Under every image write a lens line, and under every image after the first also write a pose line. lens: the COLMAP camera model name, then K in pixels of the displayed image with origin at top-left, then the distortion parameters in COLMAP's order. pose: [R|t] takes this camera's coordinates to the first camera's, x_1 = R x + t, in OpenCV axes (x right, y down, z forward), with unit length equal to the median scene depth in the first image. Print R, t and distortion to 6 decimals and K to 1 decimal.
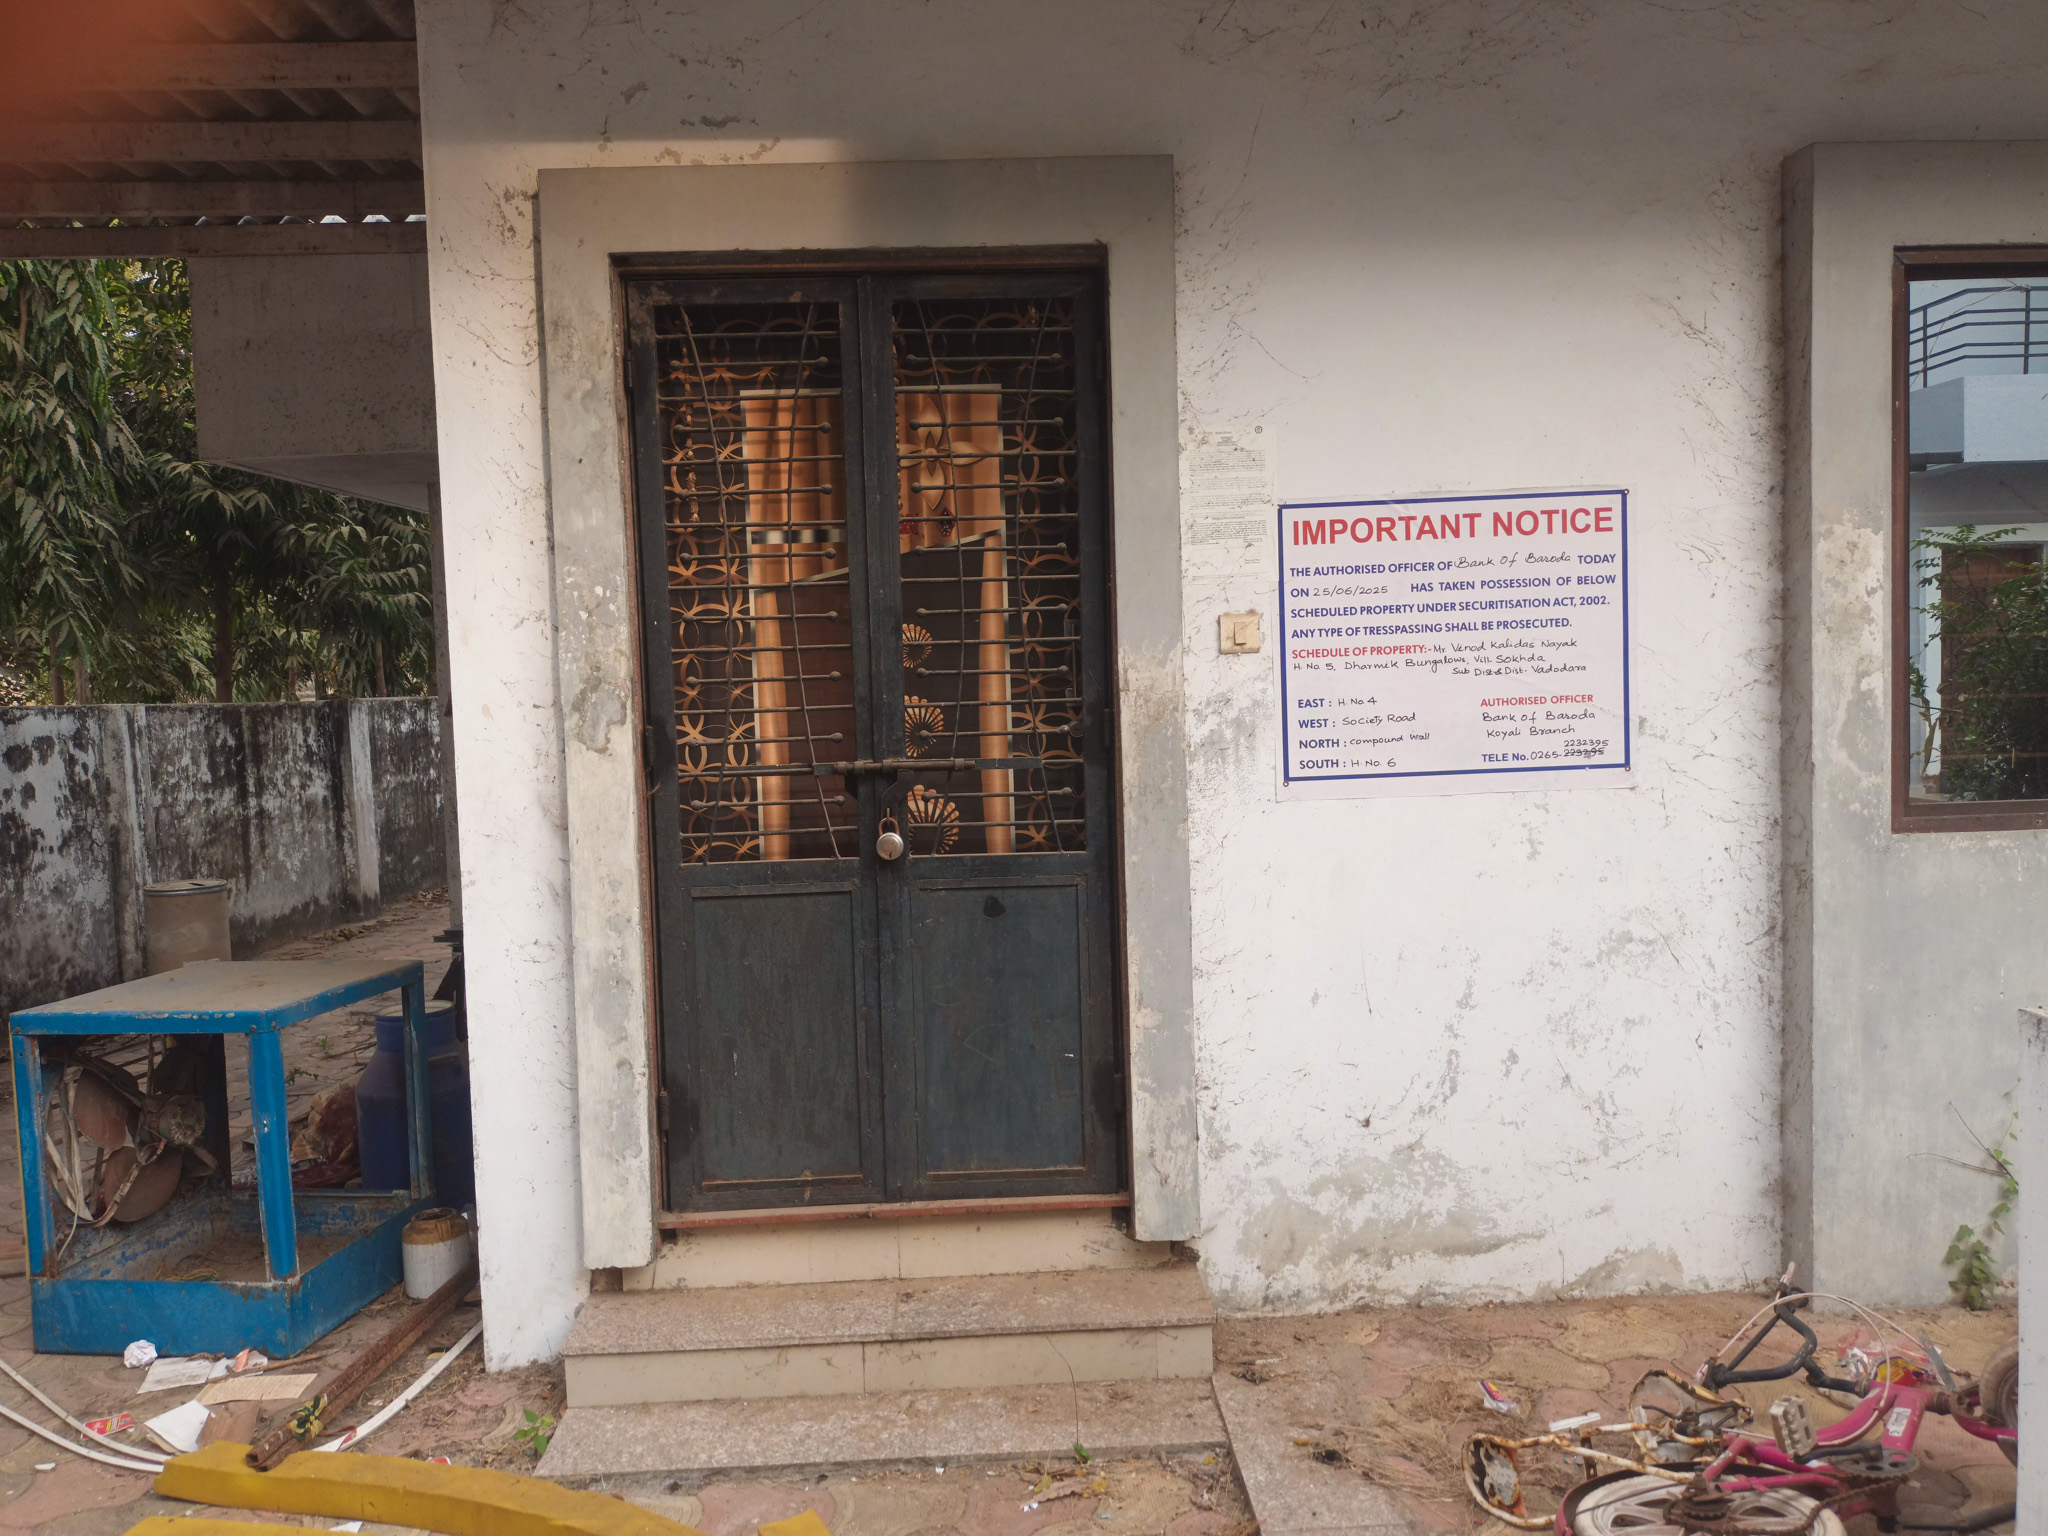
lens RADIAL K [[1457.3, 0, 1024.0], [0, 1457.3, 768.0], [0, 0, 1]] dist [-0.030986, 0.000867]
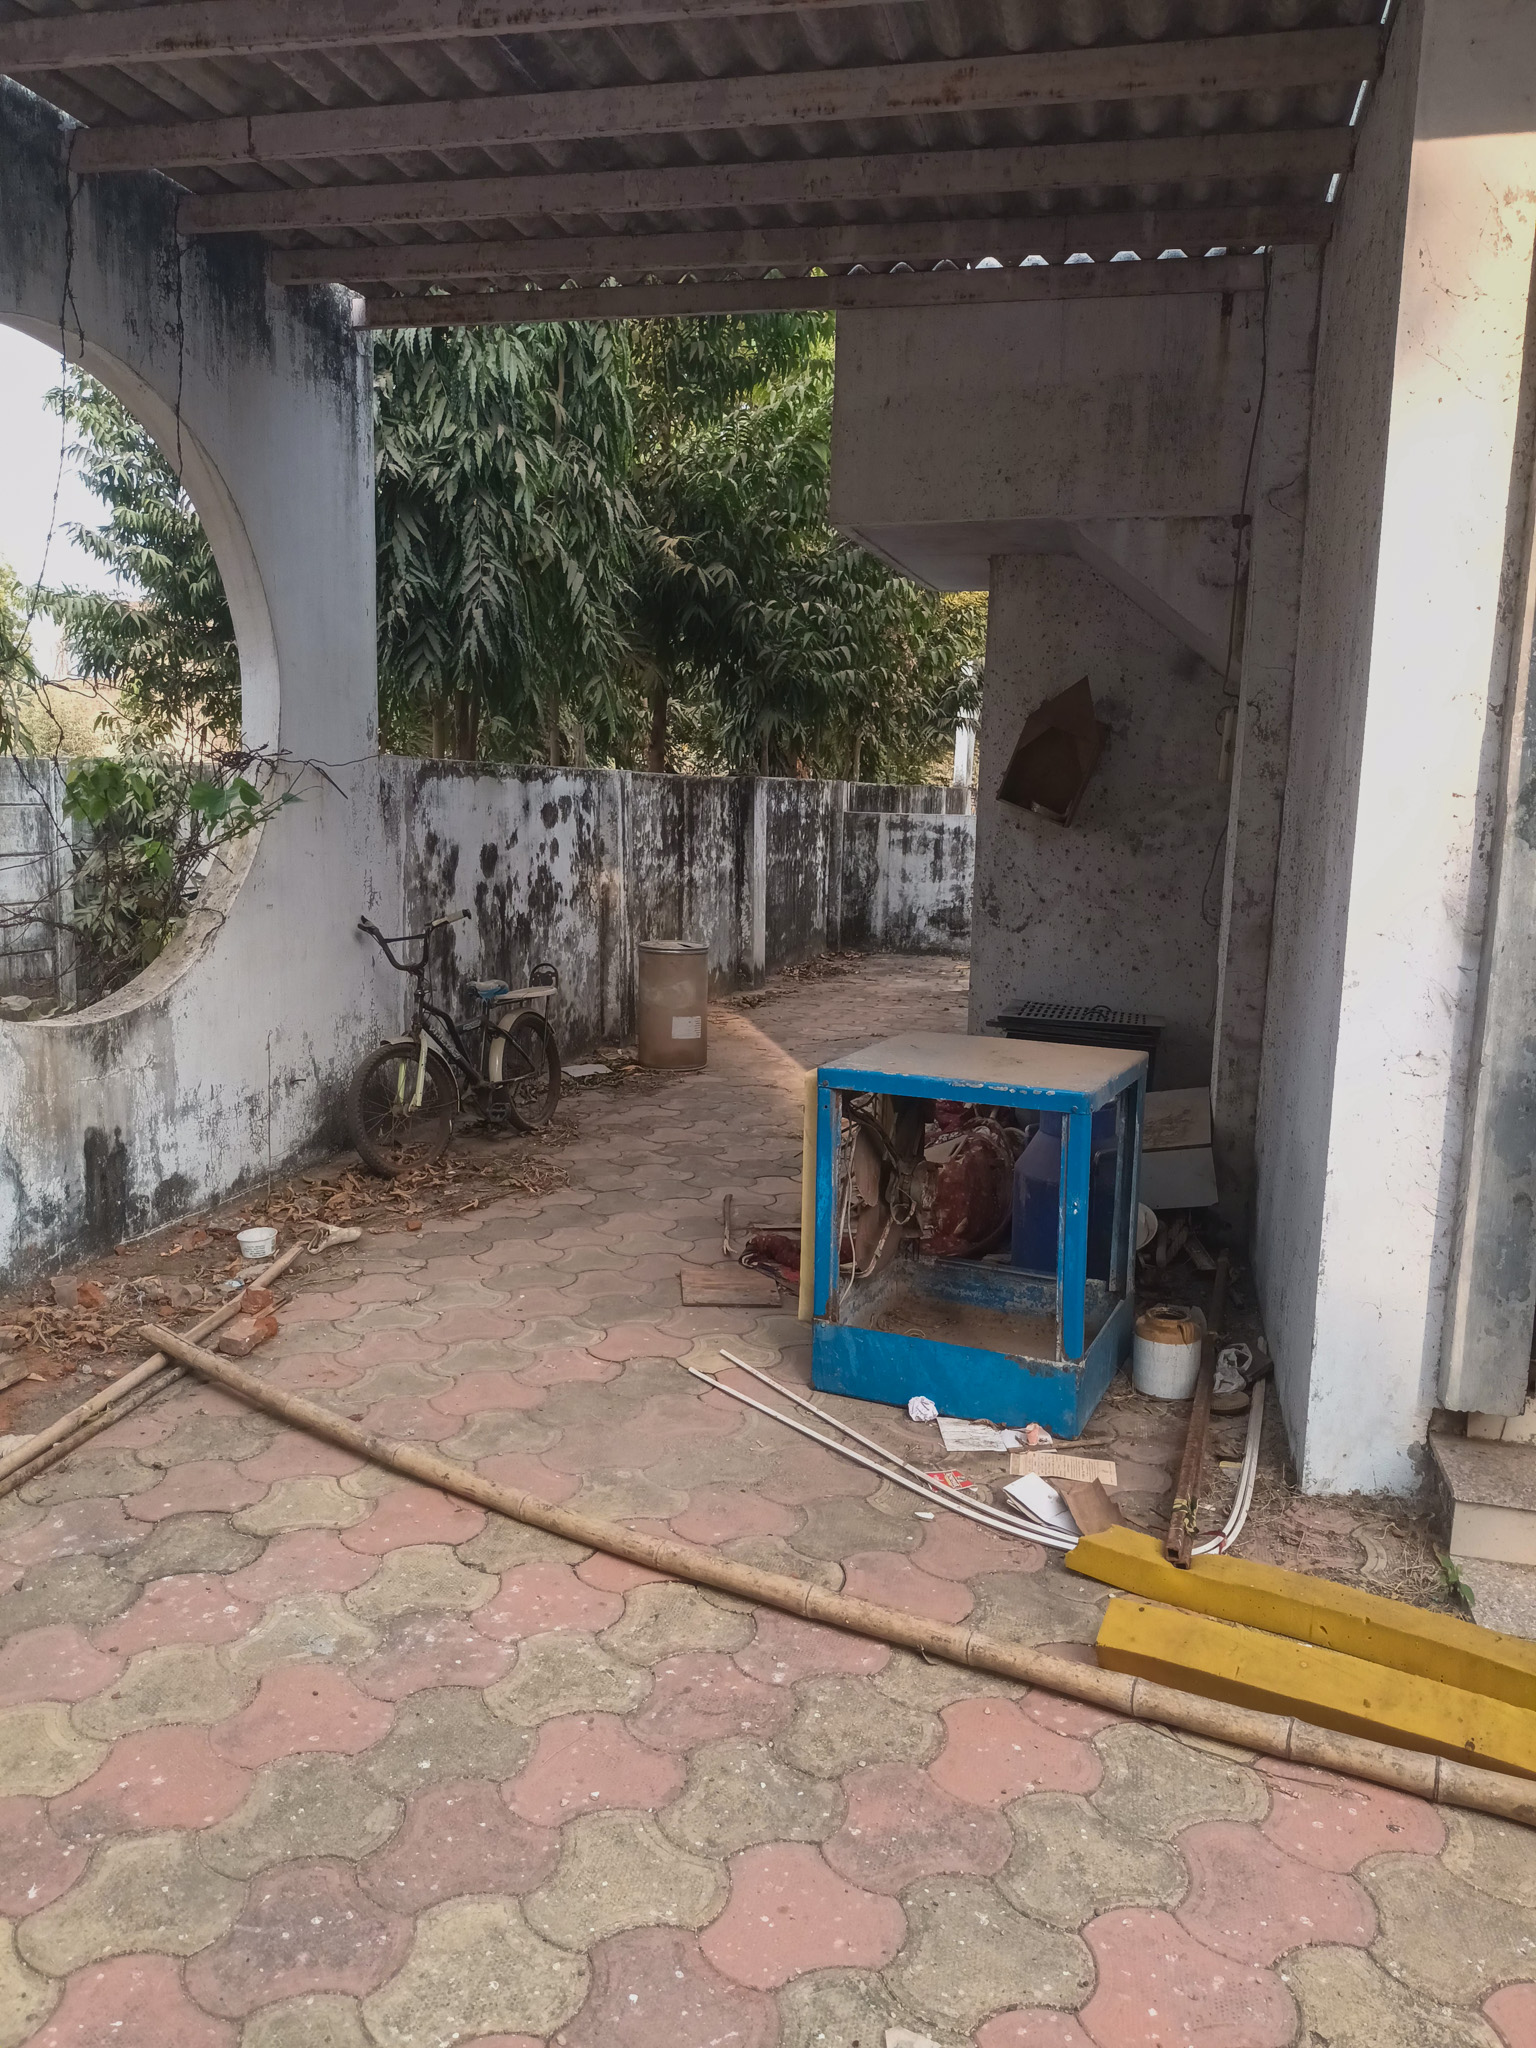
lens RADIAL K [[1447.1, 0, 768.0], [0, 1447.1, 1024.0], [0, 0, 1]] dist [0.059165, -0.153123]
pose [[0.948294, 0.102838, -0.300270, -0.194147], [-0.070687, 0.990723, 0.116067, 0.010130], [0.309421, -0.088841, 0.946766, 0.002480]]
